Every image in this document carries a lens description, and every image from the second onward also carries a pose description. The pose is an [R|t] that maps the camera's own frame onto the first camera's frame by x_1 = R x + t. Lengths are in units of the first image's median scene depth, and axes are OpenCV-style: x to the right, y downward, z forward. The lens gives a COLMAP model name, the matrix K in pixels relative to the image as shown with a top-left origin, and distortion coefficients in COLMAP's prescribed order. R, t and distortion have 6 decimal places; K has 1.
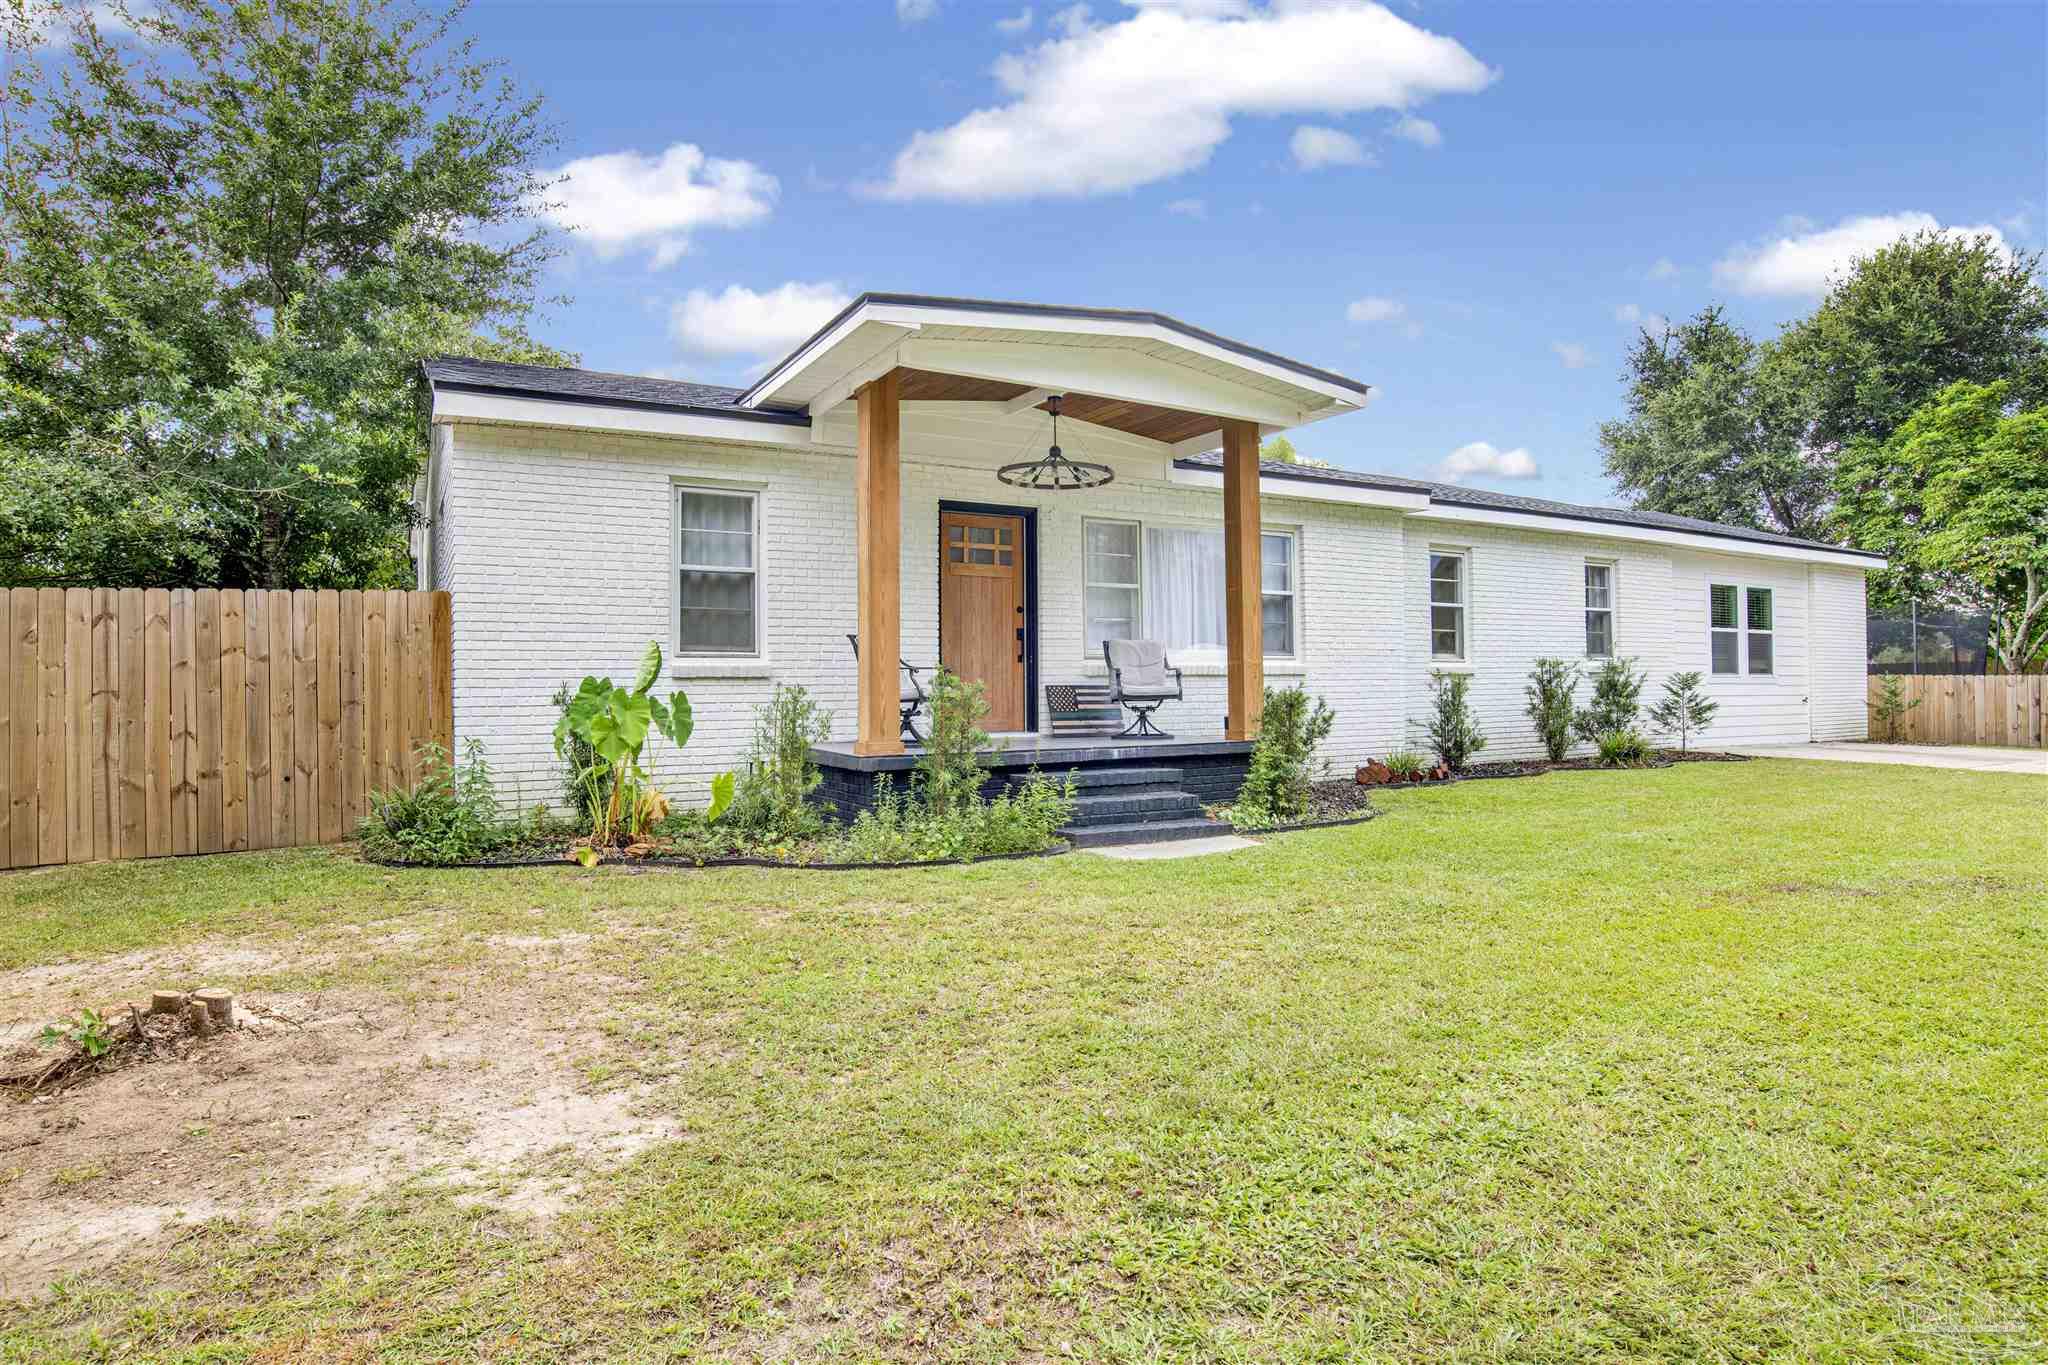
lens RADIAL K [[1170.6, 0, 1024.0], [0, 1170.6, 682.5], [0, 0, 1]] dist [-0.004496, -0.001740]
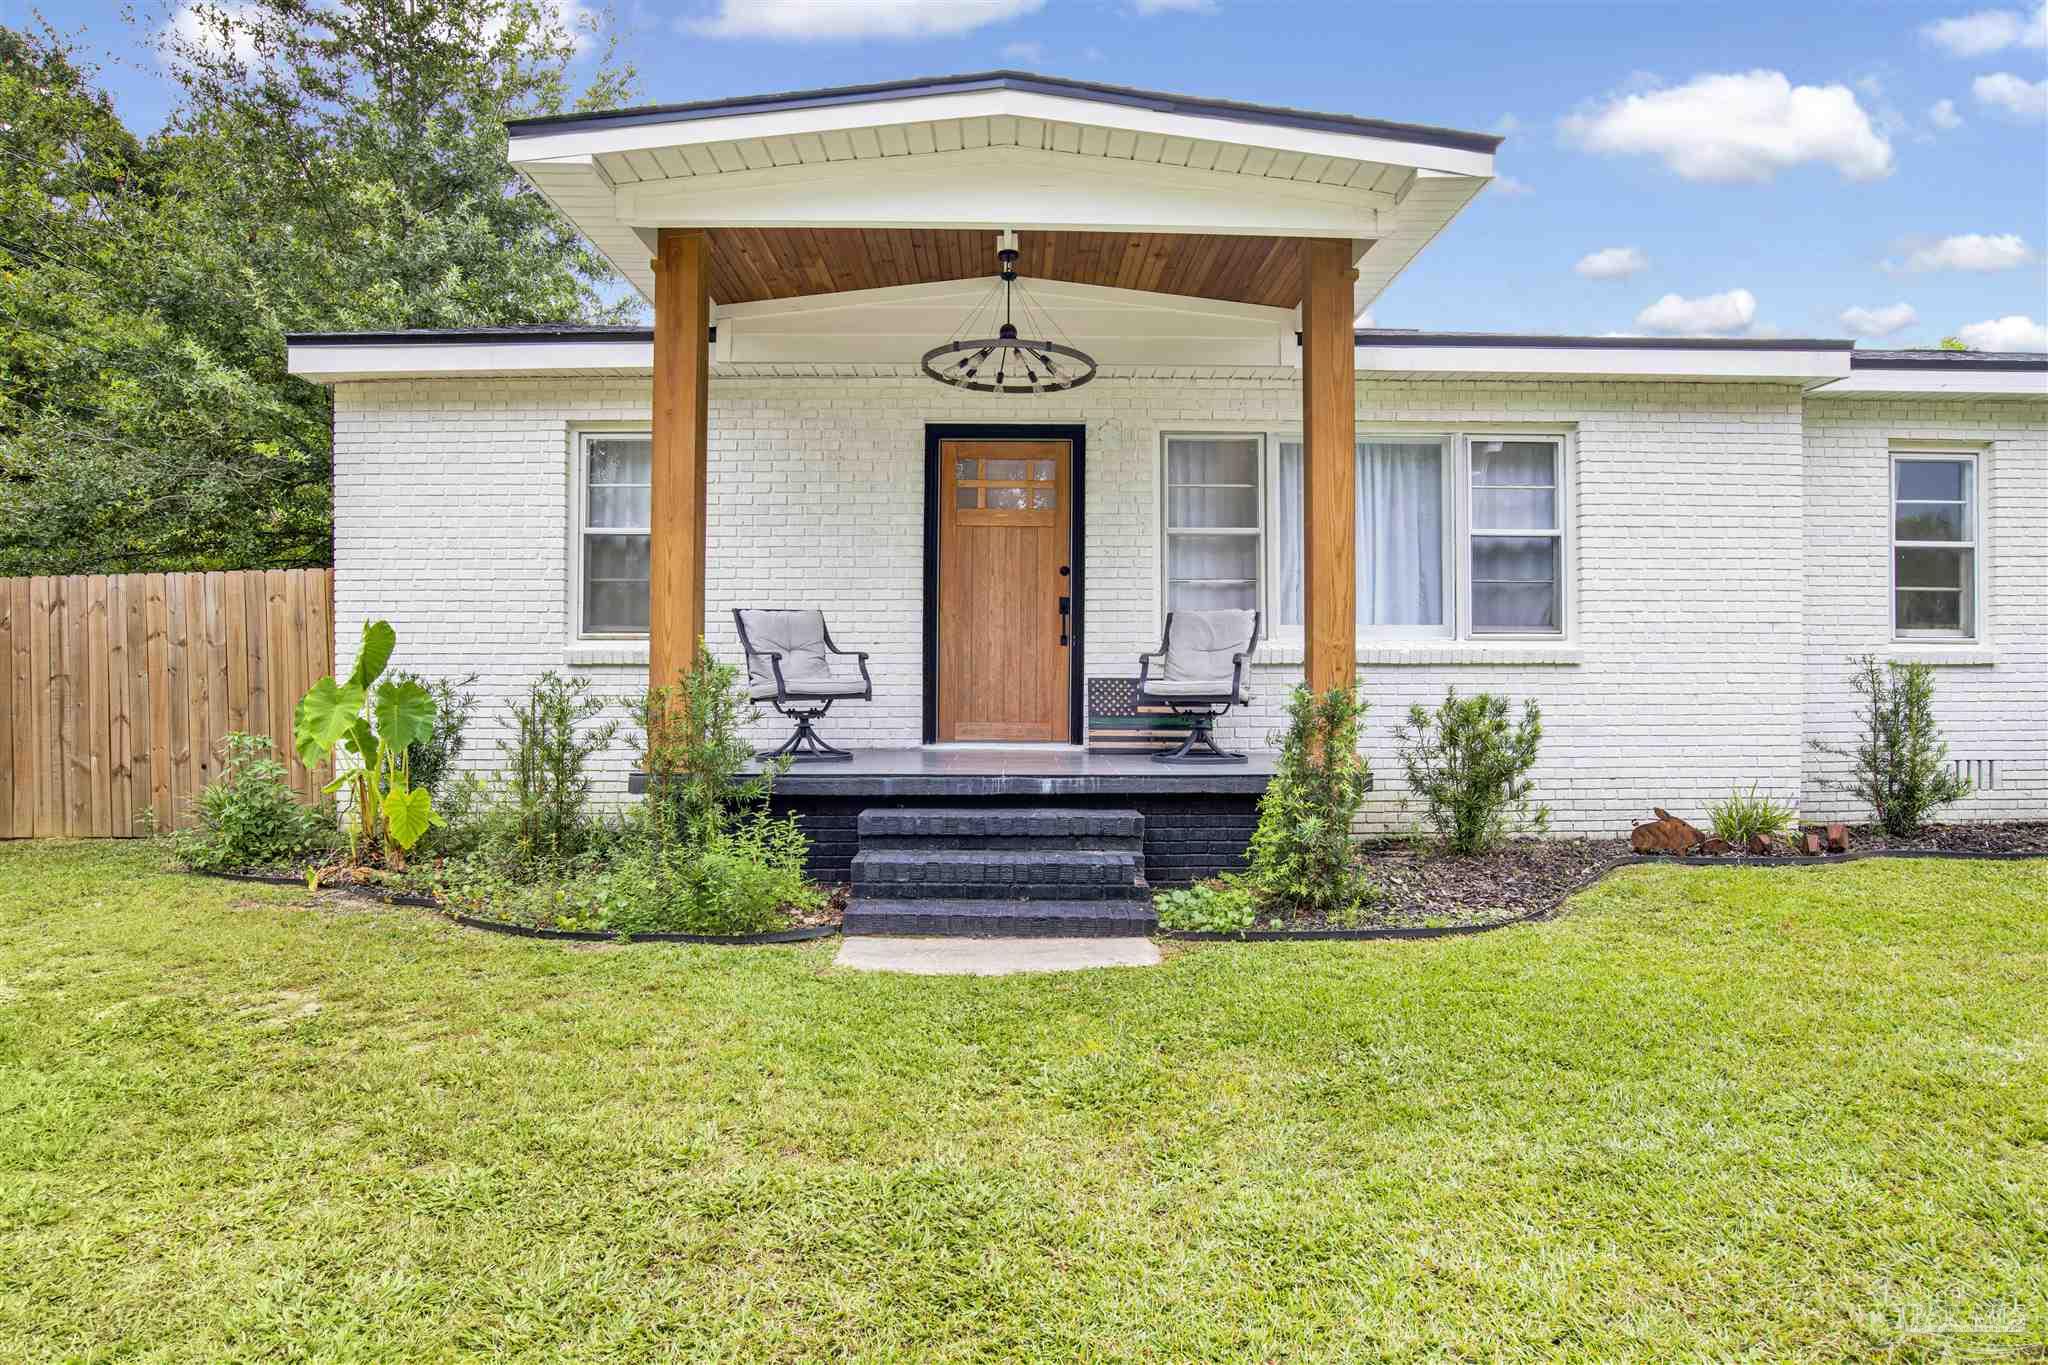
lens RADIAL K [[1161.5, 0, 1024.0], [0, 1161.5, 682.5], [0, 0, 1]] dist [-0.021494, 0.000111]
pose [[0.871334, 0.011787, -0.490548, 0.380710], [-0.006860, 0.999906, 0.011841, -0.003209], [0.490642, -0.006952, 0.871334, 0.438231]]
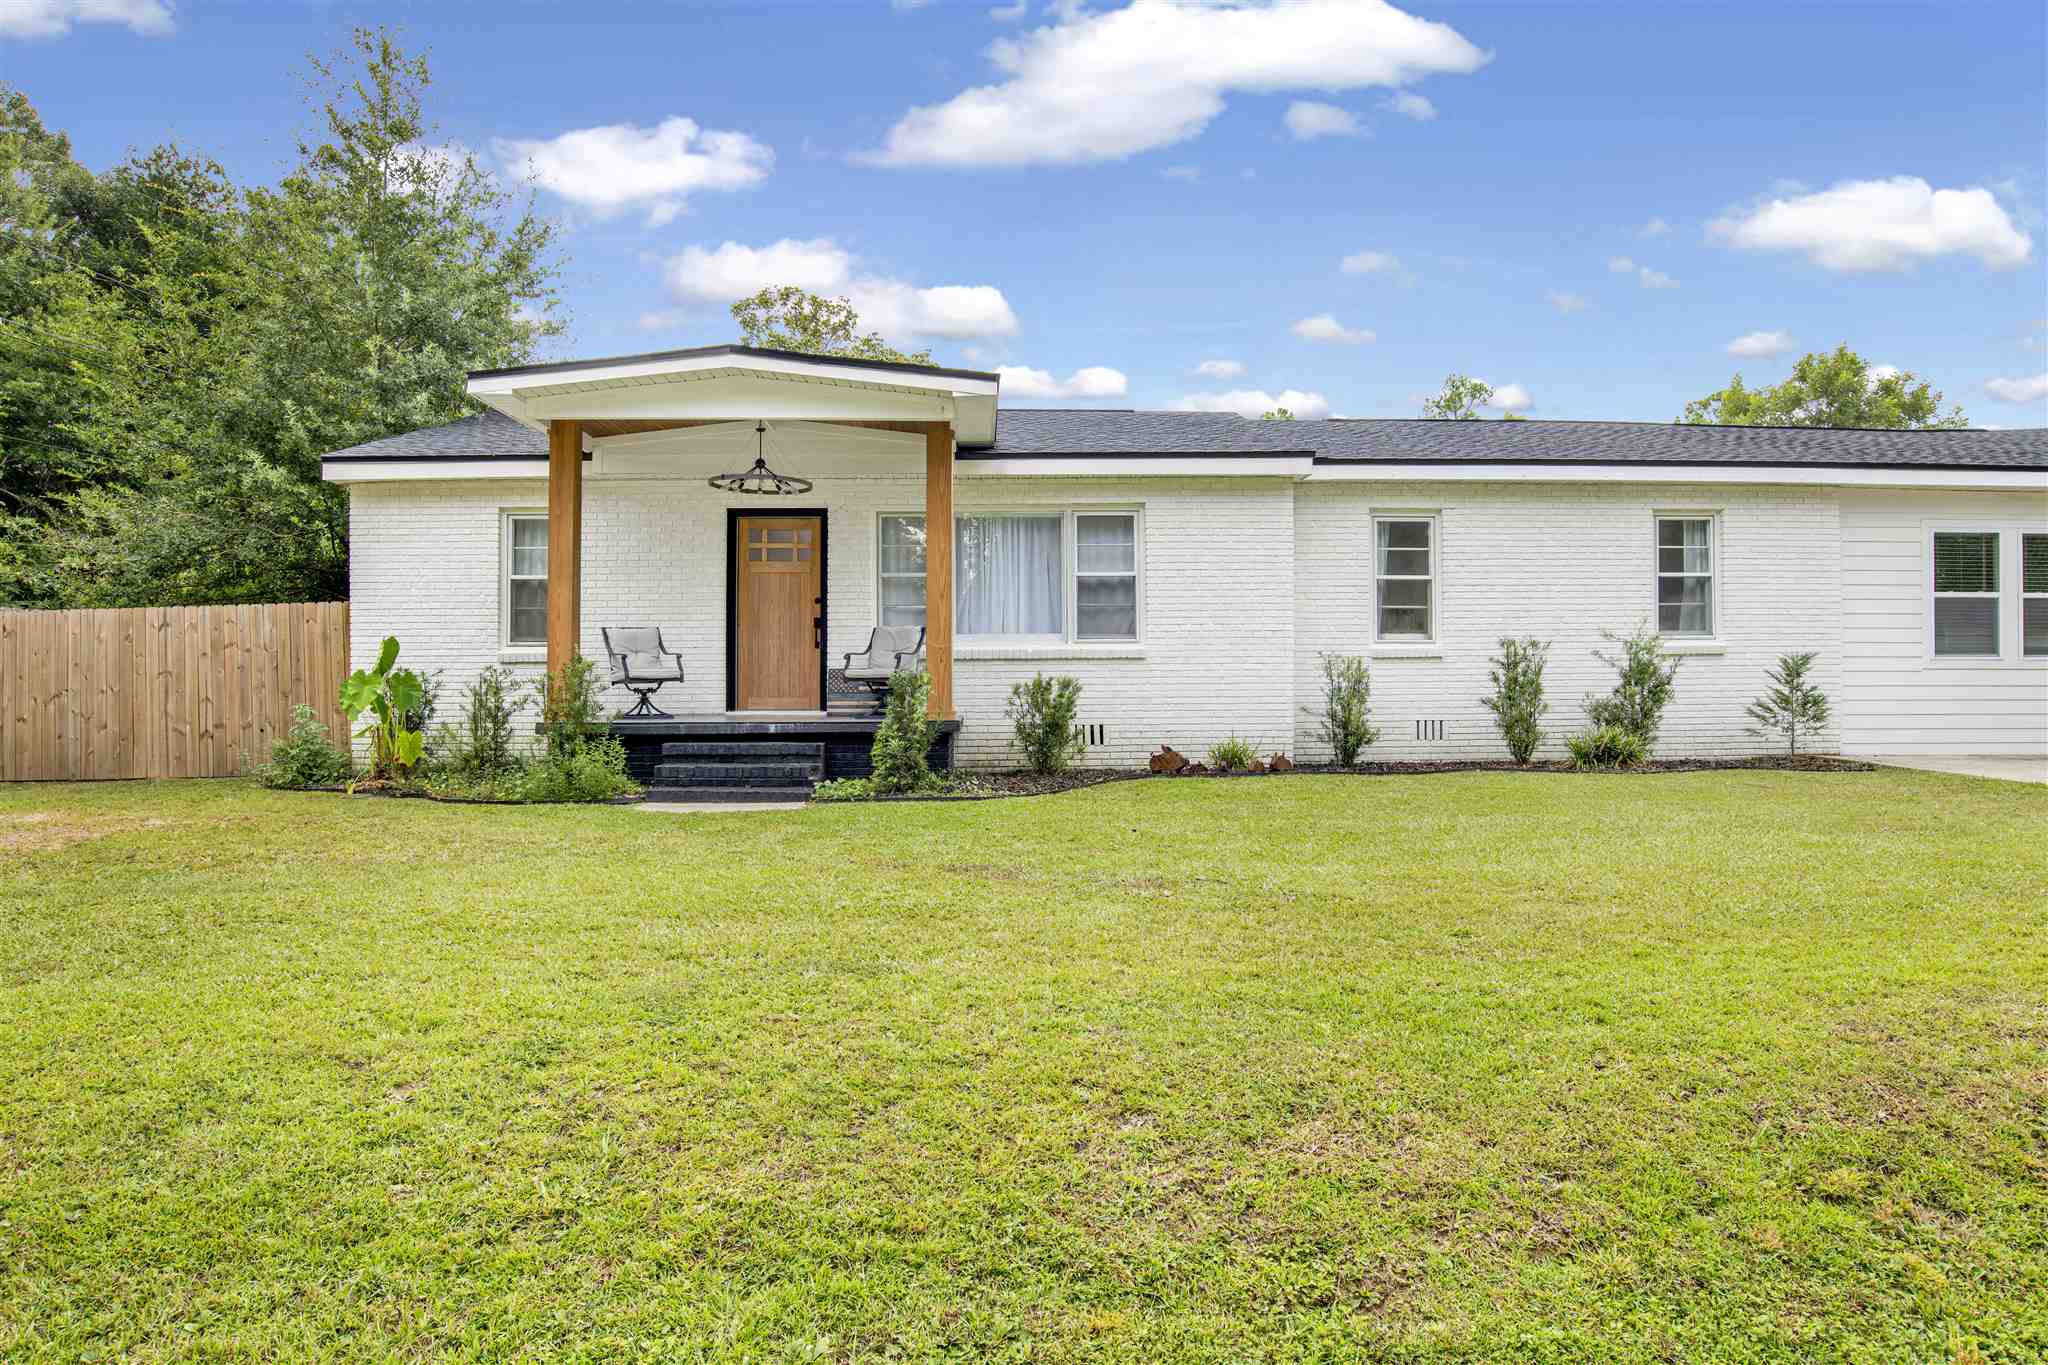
lens RADIAL K [[1321.5, 0, 1014.2], [0, 1321.5, 666.9], [0, 0, 1]] dist [-0.004151, 0.001712]
pose [[0.869399, -0.001800, -0.494107, 0.912441], [-0.000755, 0.999987, -0.004971, 0.007640], [0.494109, 0.004695, 0.869387, 0.005341]]
